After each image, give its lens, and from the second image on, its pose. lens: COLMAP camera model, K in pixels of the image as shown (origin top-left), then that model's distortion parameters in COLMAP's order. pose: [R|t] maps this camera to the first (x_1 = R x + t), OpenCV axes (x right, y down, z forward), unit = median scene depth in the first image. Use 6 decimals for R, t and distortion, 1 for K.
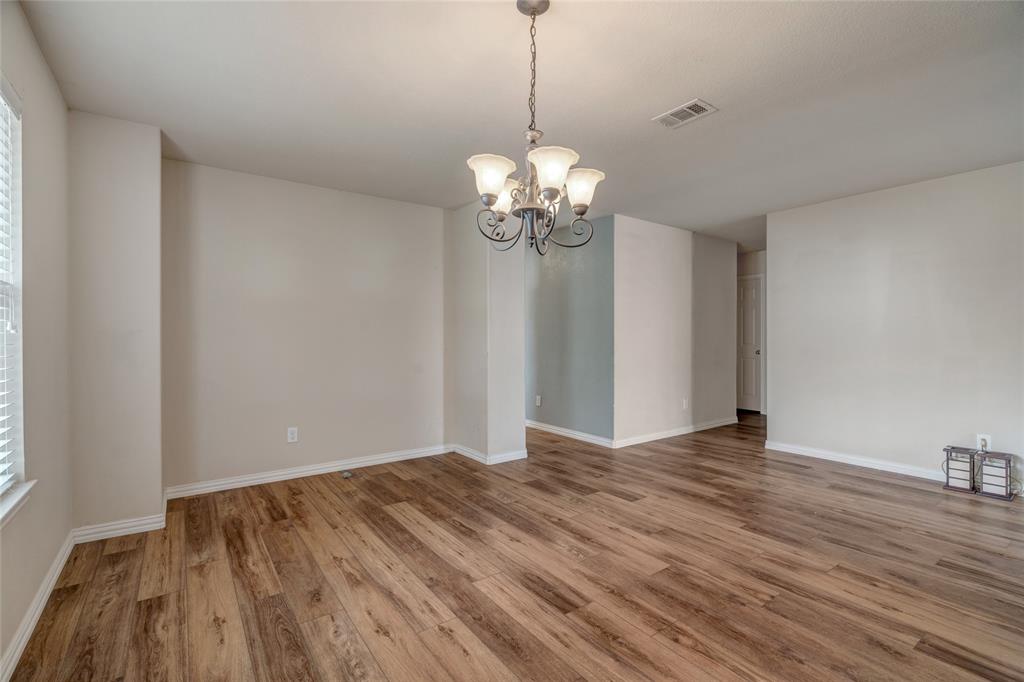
lens RADIAL K [[461.8, 0, 512.0], [0, 461.8, 341.0], [0, 0, 1]] dist [-0.001703, -0.000026]
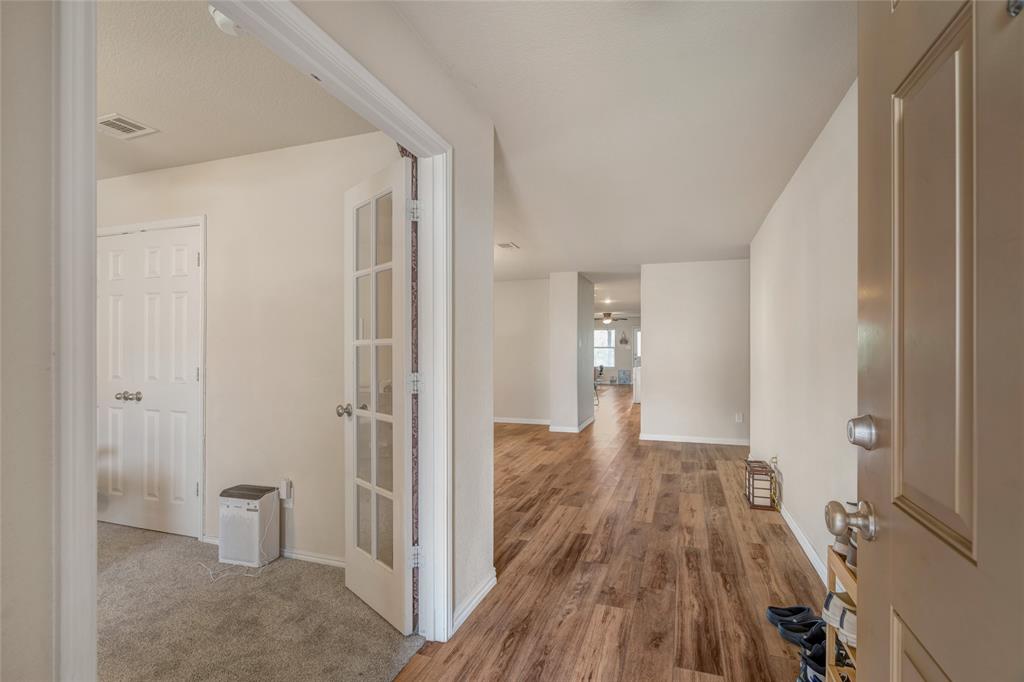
lens RADIAL K [[461.8, 0, 512.0], [0, 461.8, 341.0], [0, 0, 1]] dist [-0.001703, -0.000026]
pose [[0.567866, -0.023613, -0.822782, 1.945627], [0.004182, 0.999658, -0.025803, -0.029477], [0.823110, 0.011212, 0.567771, -0.121193]]
